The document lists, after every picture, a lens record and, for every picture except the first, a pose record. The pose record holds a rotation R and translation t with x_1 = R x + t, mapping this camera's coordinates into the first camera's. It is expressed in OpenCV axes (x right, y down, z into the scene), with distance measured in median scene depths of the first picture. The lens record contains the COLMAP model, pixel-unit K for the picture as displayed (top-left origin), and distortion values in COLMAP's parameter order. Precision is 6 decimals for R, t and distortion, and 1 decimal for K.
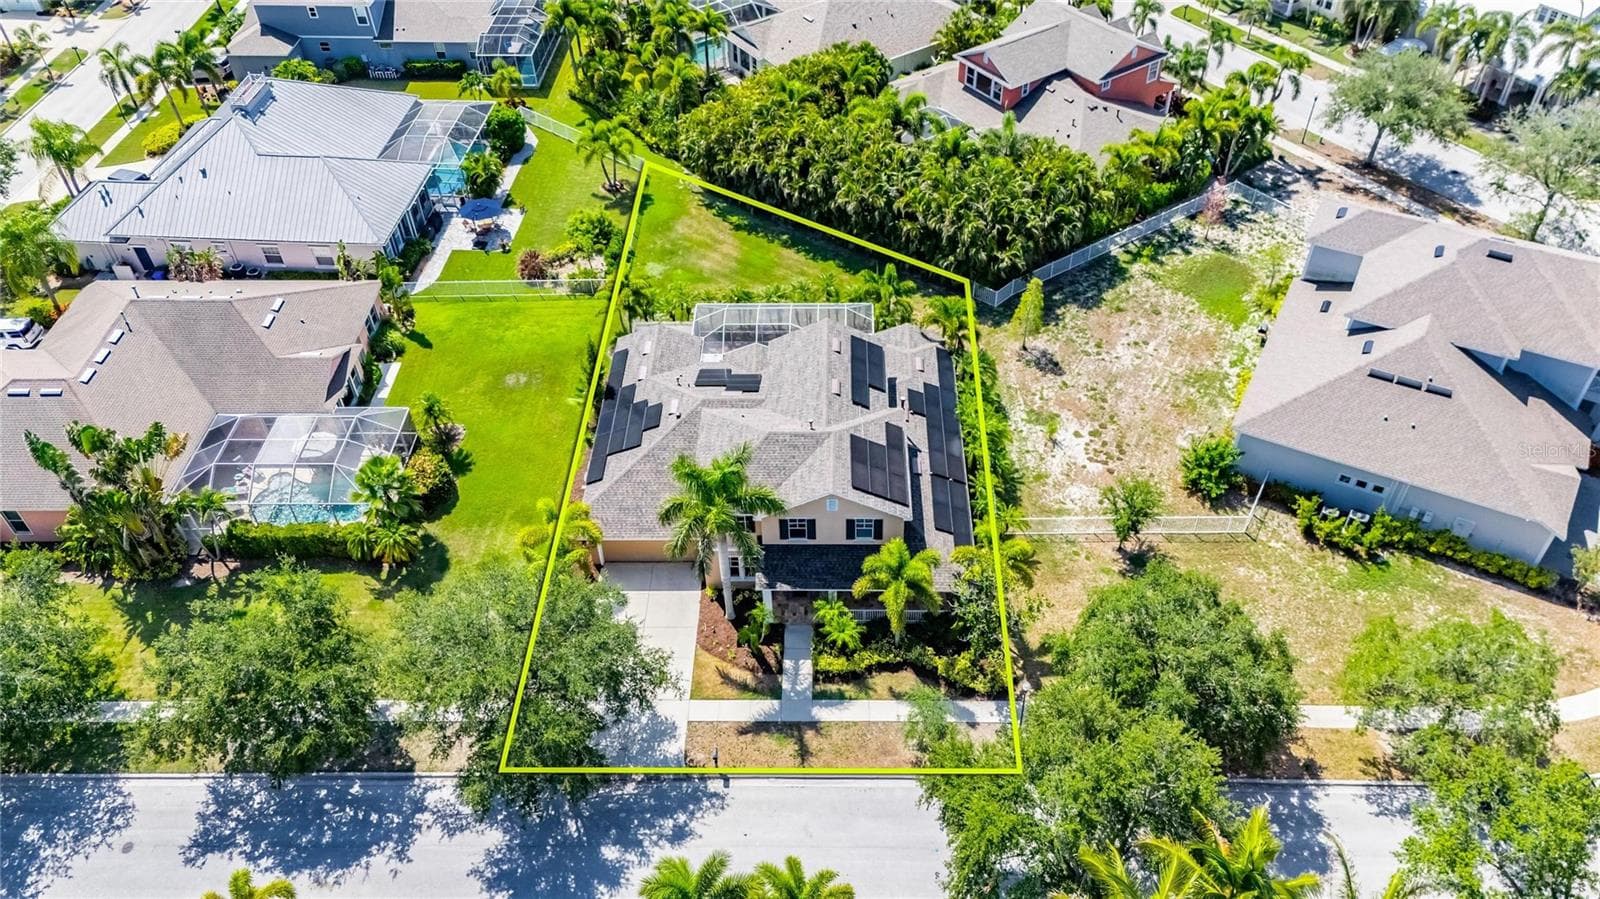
lens RADIAL K [[1175.0, 0, 800.0], [0, 1175.0, 449.5], [0, 0, 1]] dist [0.053896, -0.046827]
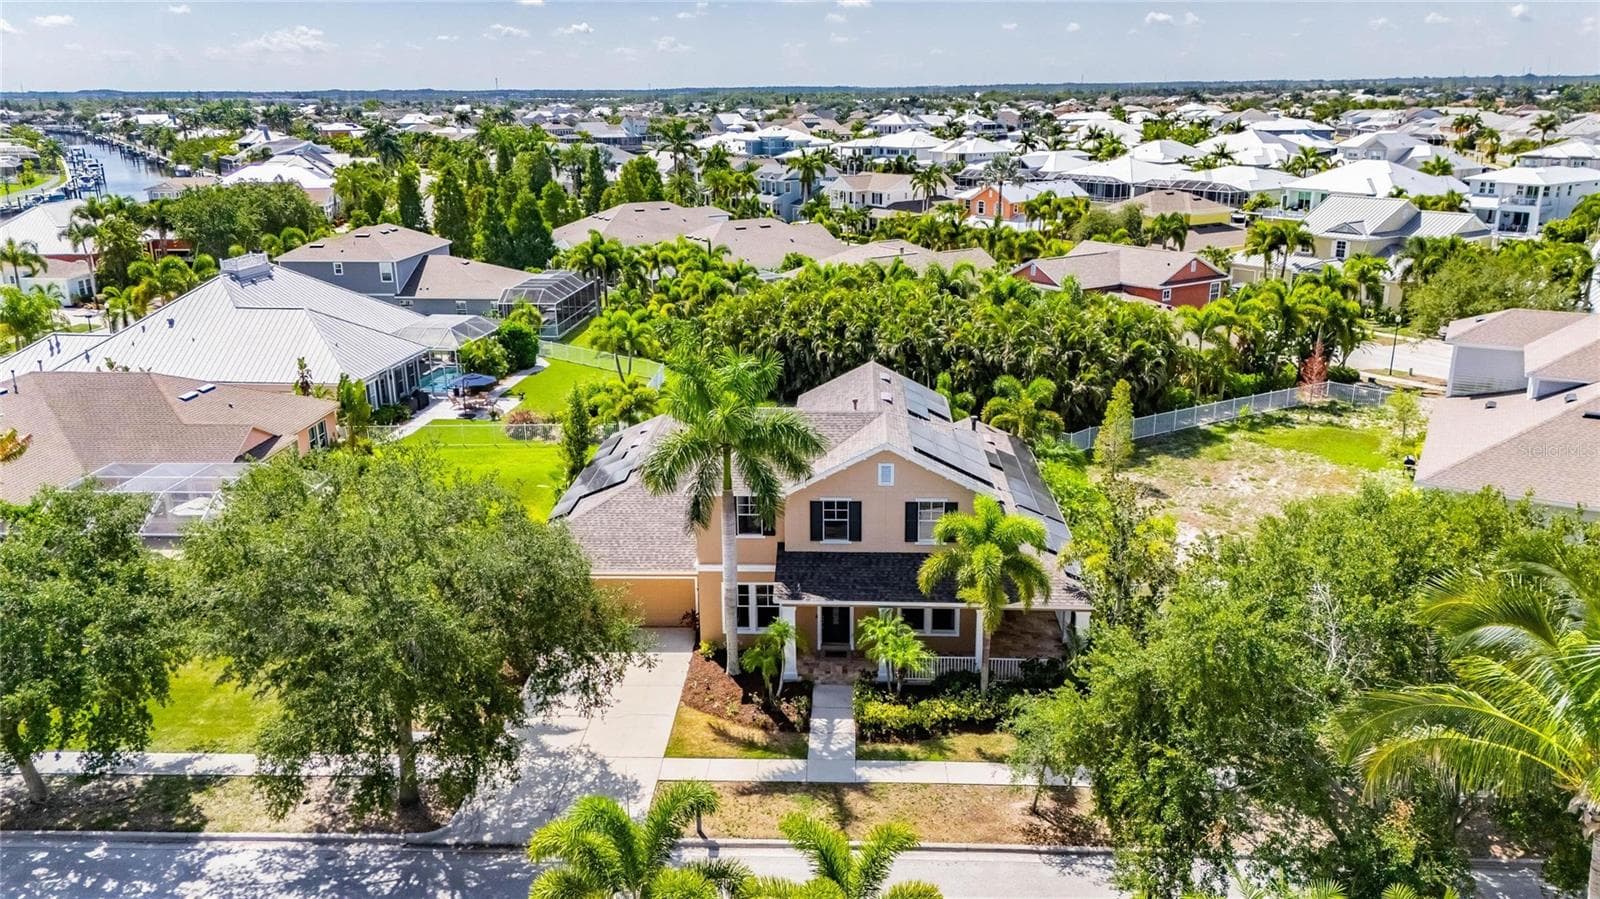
lens RADIAL K [[1175.0, 0, 800.0], [0, 1175.0, 449.5], [0, 0, 1]] dist [0.053896, -0.046827]
pose [[0.999634, 0.015611, -0.022084, -0.008270], [-0.023935, 0.890859, -0.453649, 0.347001], [0.012591, 0.454012, 0.890907, 0.351616]]
